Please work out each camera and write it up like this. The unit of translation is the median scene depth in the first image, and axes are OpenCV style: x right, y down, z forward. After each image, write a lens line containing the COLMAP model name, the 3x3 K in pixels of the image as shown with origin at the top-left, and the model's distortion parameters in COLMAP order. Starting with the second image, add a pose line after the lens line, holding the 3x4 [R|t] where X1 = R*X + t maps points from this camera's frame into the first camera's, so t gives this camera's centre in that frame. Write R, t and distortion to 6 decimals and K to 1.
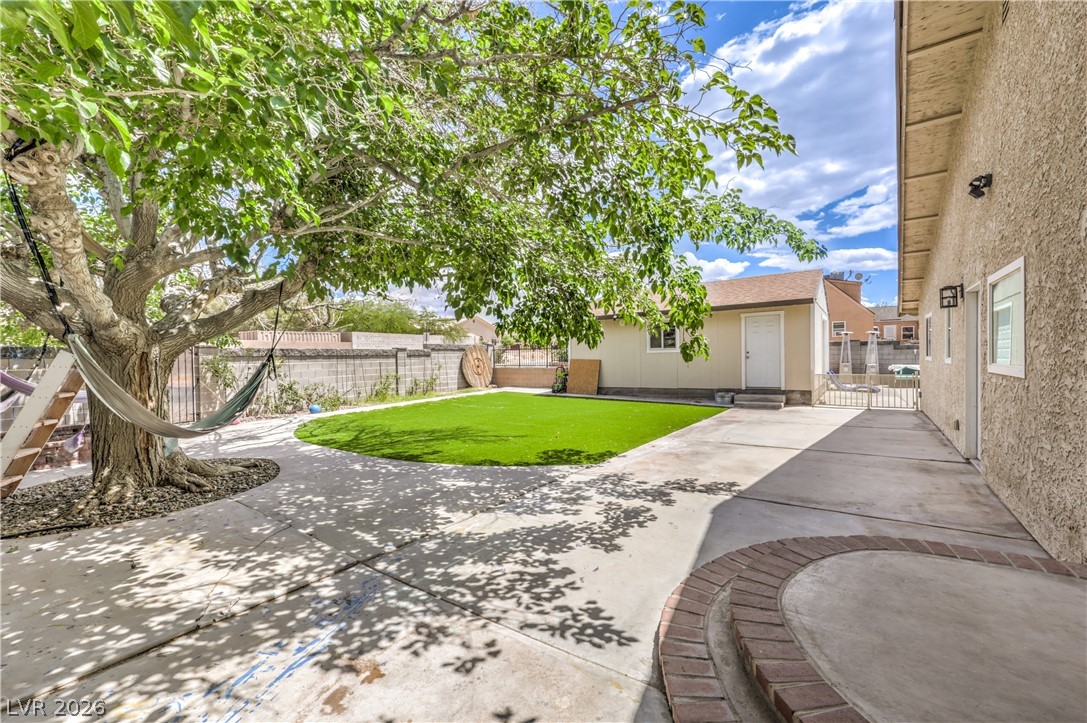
lens RADIAL K [[460.9, 0, 544.6], [0, 460.9, 360.3], [0, 0, 1]] dist [-0.003960, -0.000131]
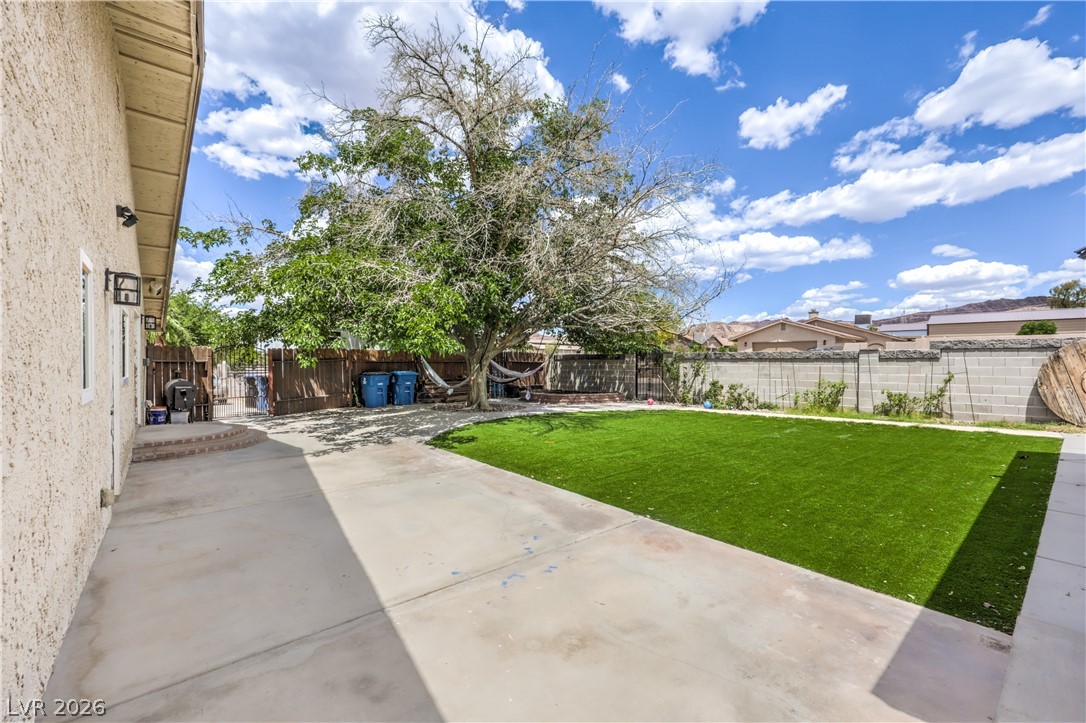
lens RADIAL K [[460.4, 0, 544.1], [0, 460.4, 362.0], [0, 0, 1]] dist [-0.003960, -0.000131]
pose [[-0.248763, 0.016670, -0.968421, 0.526191], [-0.007470, 0.999789, 0.019129, -0.015434], [0.968536, 0.011993, -0.248586, 0.668943]]
